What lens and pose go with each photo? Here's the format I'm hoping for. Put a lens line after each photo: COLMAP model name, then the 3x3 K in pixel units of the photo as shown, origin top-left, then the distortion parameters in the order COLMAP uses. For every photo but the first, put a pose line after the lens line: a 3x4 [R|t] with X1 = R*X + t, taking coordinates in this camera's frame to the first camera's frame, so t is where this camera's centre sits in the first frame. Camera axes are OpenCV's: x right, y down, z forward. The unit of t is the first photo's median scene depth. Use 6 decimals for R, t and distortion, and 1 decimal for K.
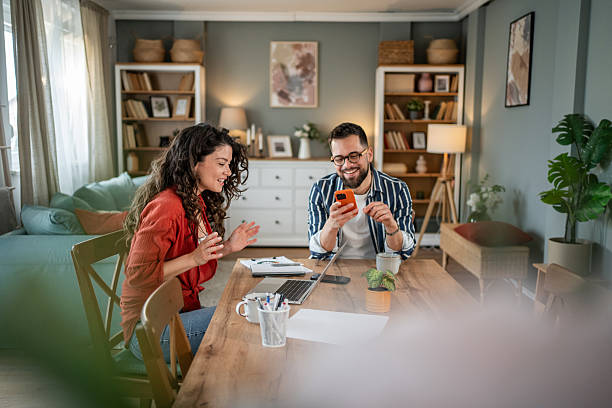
lens RADIAL K [[595.2, 0, 306.0], [0, 595.2, 204.0], [0, 0, 1]] dist [-0.005478, -0.001972]
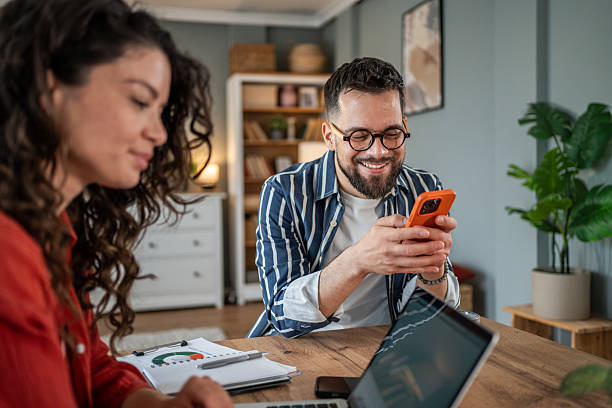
lens RADIAL K [[624.5, 0, 290.5], [0, 624.5, 202.9], [0, 0, 1]] dist [0.000838, 0.015662]
pose [[0.958820, -0.041424, 0.280976, -0.048651], [0.064680, 0.995158, -0.074005, 0.008424], [-0.276550, 0.089131, 0.956857, 0.189685]]
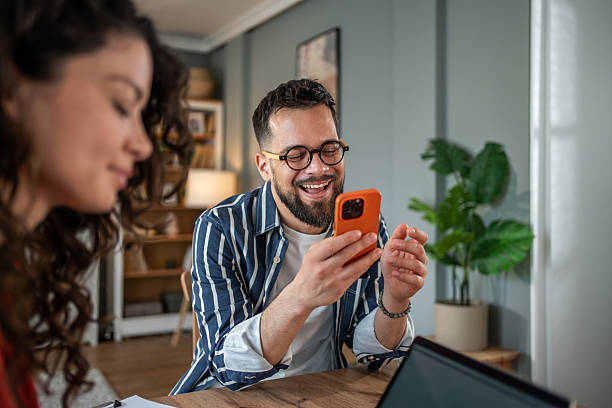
lens RADIAL K [[623.0, 0, 306.0], [0, 623.0, 204.0], [0, 0, 1]] dist [-0.002605, 0.001357]
pose [[0.868056, -0.008280, 0.496398, -0.063351], [0.067770, 0.992478, -0.101956, 0.003289], [-0.491820, 0.122144, 0.862087, 0.219732]]
